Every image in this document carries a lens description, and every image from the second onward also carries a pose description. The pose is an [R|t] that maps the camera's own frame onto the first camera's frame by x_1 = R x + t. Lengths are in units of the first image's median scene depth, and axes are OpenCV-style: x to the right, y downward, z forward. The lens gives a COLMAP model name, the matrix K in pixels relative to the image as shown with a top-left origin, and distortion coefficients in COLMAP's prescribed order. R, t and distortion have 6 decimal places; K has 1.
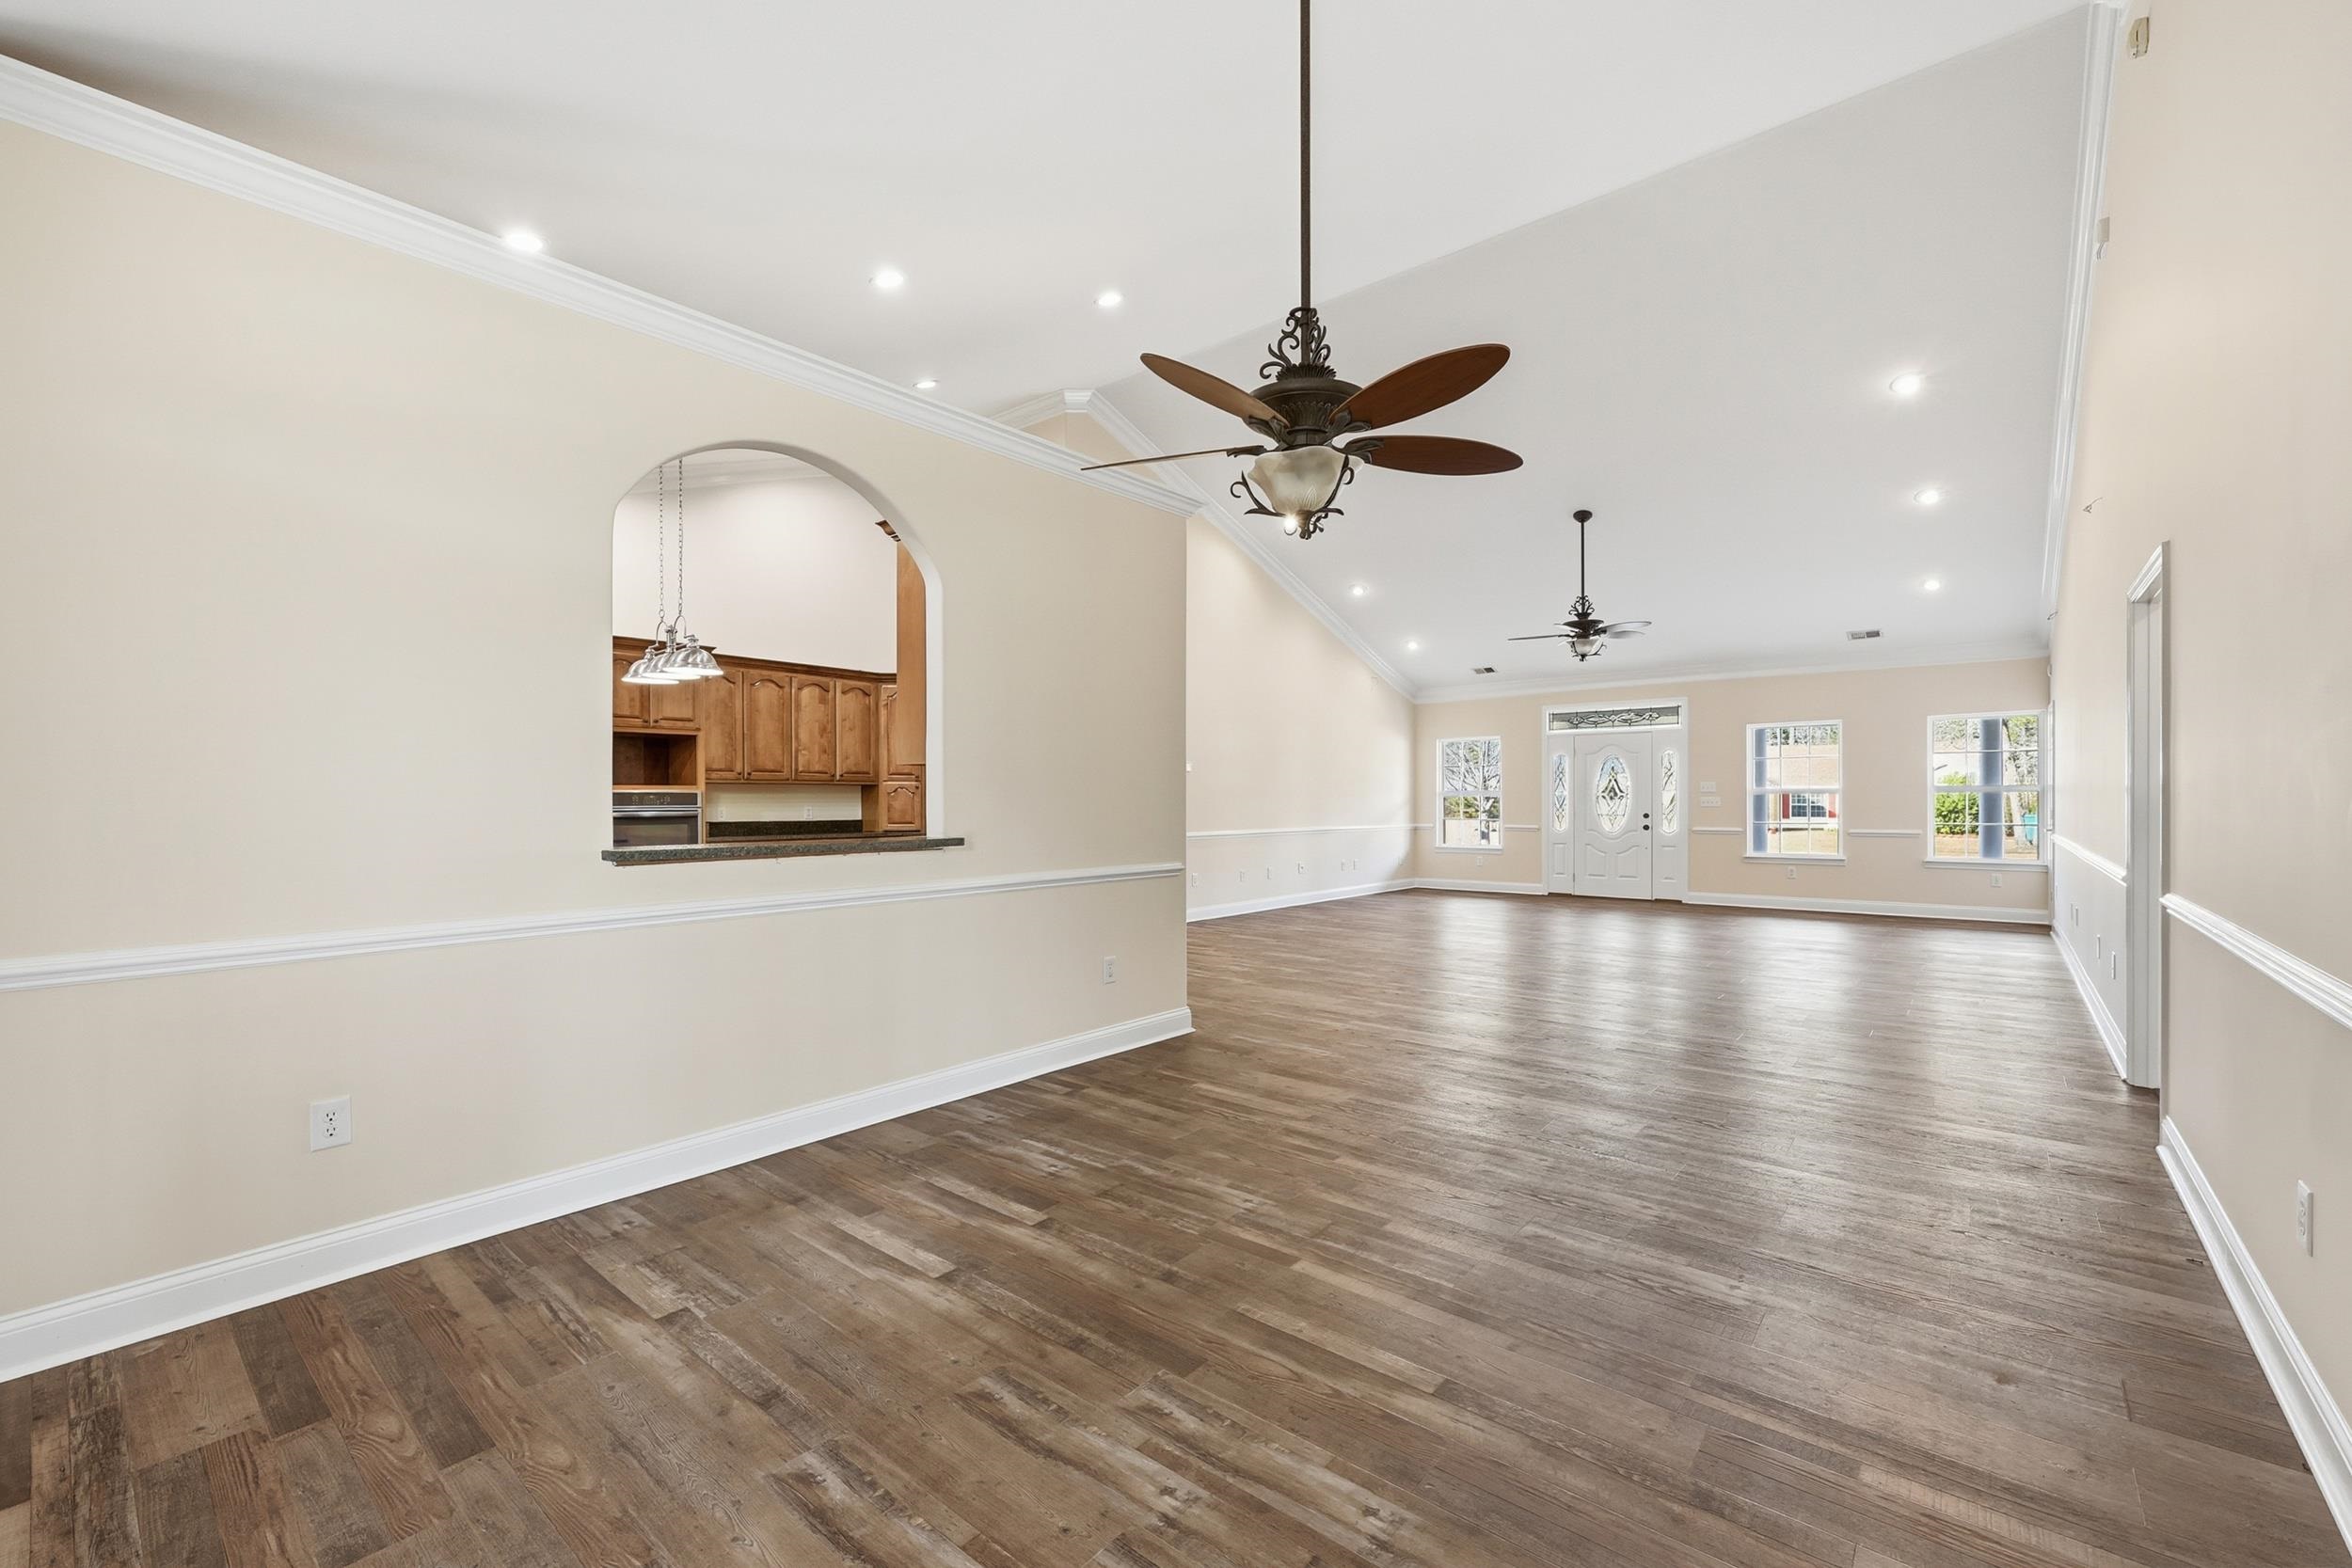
lens RADIAL K [[952.8, 0, 1177.5], [0, 952.8, 803.4], [0, 0, 1]] dist [-0.003885, 0.001217]
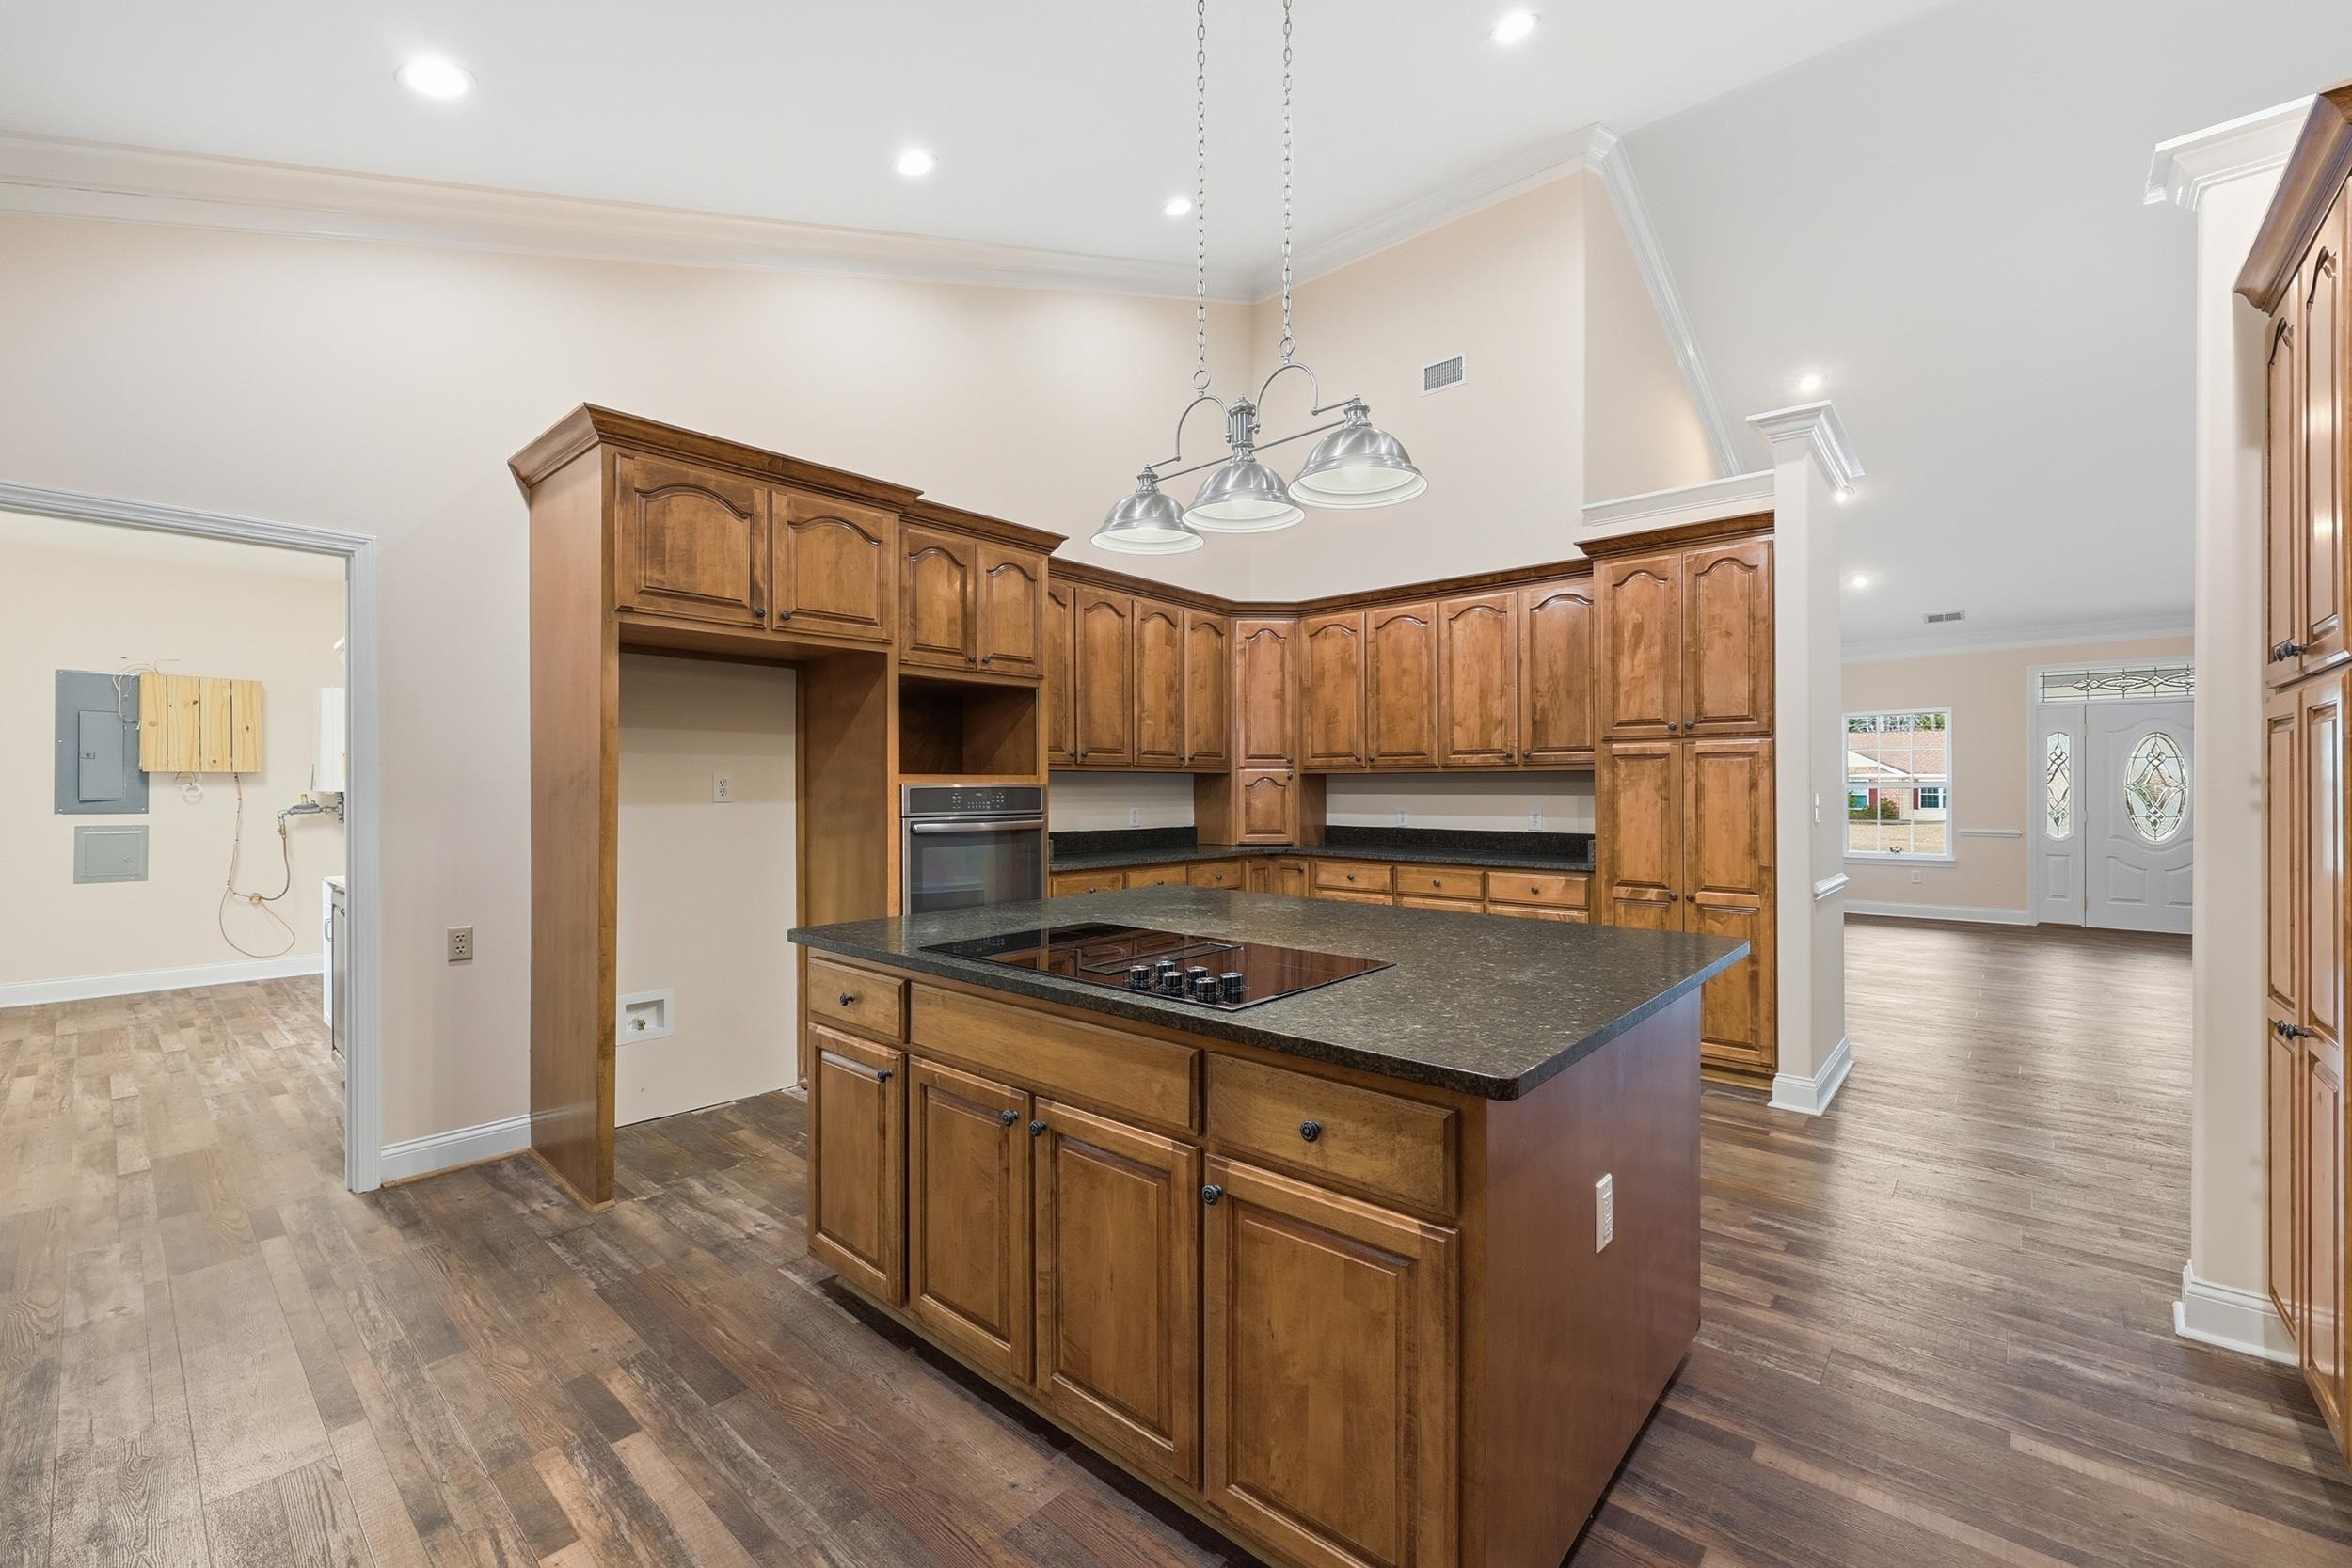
lens RADIAL K [[952.8, 0, 1174.4], [0, 952.8, 789.7], [0, 0, 1]] dist [-0.003885, 0.001217]
pose [[0.999702, 0.002008, -0.024337, -0.406904], [-0.002057, 0.999996, -0.001967, -0.008866], [0.024333, 0.002016, 0.999702, 0.424476]]
